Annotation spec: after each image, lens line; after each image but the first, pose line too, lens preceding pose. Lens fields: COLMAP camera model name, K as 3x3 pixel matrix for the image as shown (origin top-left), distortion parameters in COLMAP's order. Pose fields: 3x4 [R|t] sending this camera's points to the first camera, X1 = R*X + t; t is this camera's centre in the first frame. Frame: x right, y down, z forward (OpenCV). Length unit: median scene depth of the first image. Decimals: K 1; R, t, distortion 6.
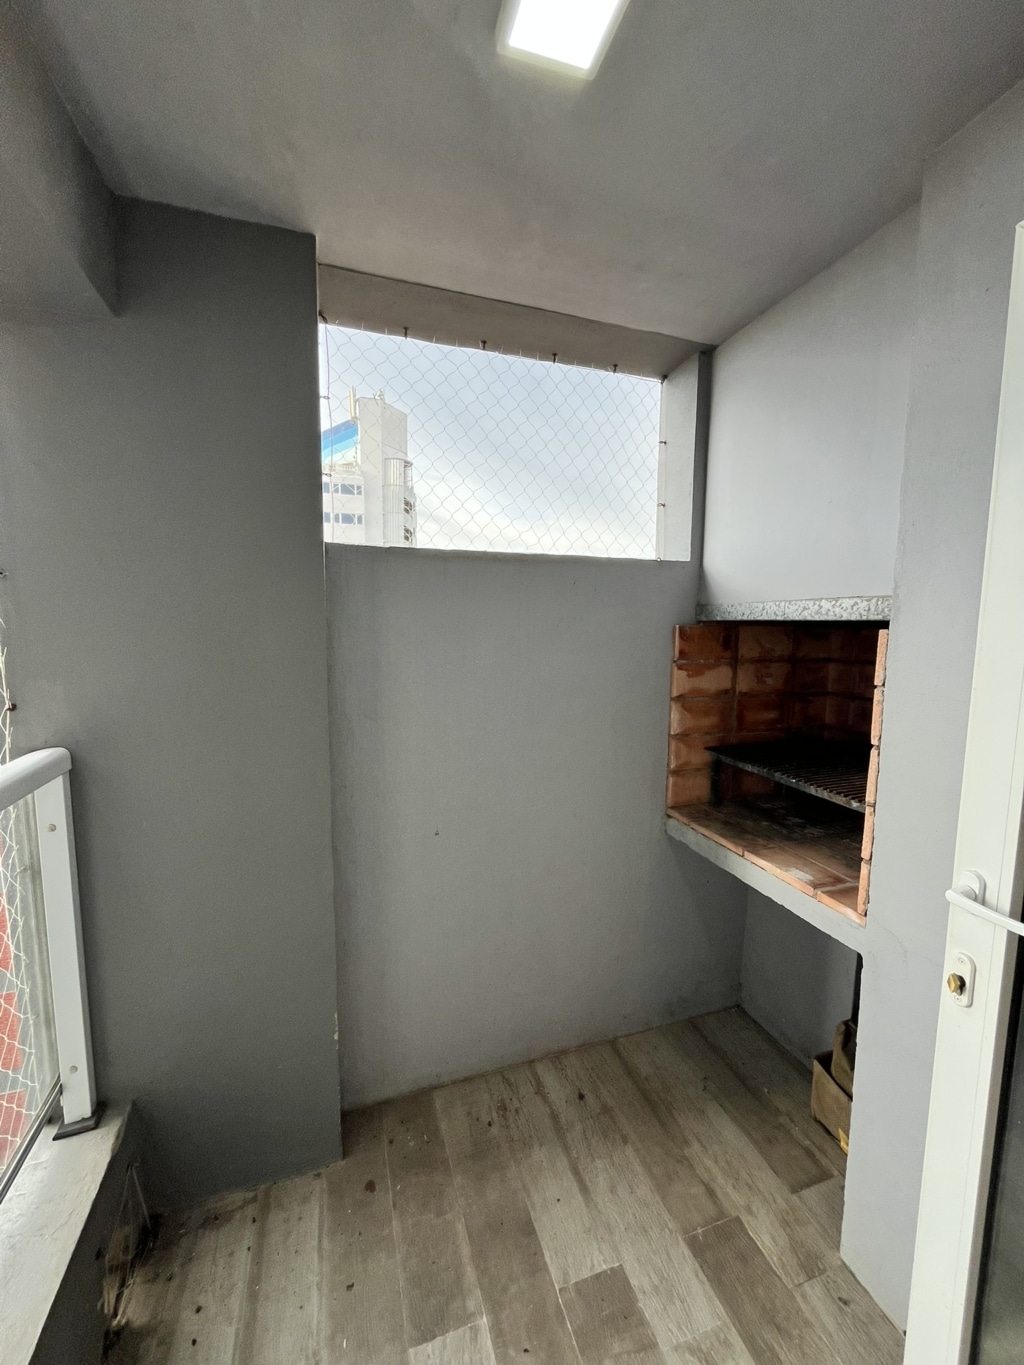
lens RADIAL K [[550.9, 0, 503.1], [0, 550.9, 680.0], [0, 0, 1]] dist [-0.003018, -0.000422]
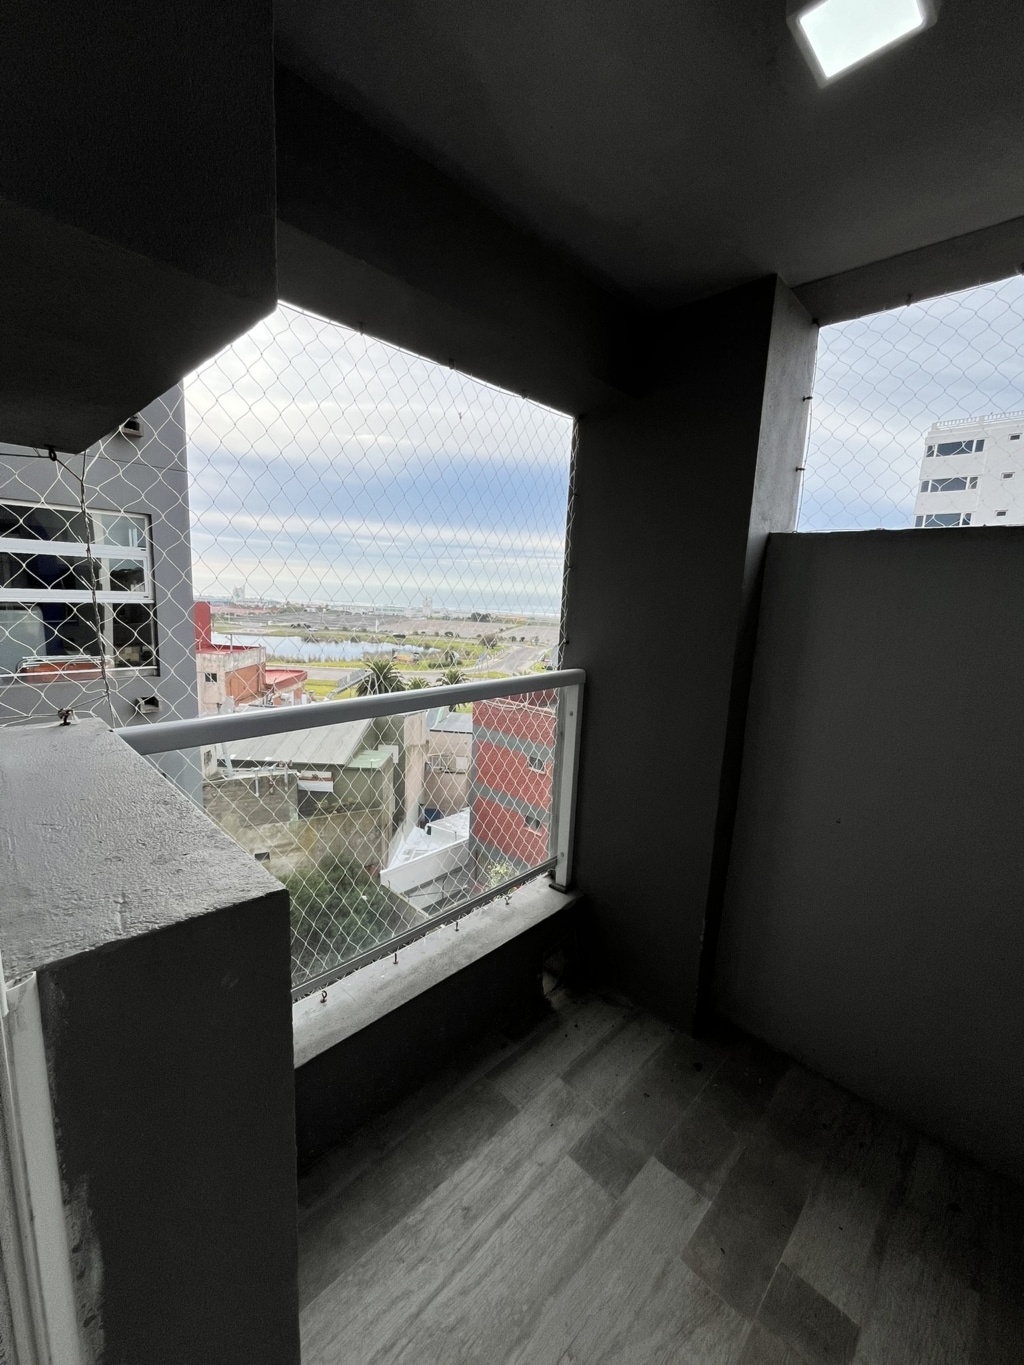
lens RADIAL K [[550.9, 0, 516.2], [0, 550.9, 681.9], [0, 0, 1]] dist [-0.003018, -0.000422]
pose [[0.463698, 0.162752, -0.870917, 0.572019], [-0.135742, 0.984428, 0.111692, -0.001228], [0.875533, 0.066429, 0.478570, 0.005528]]
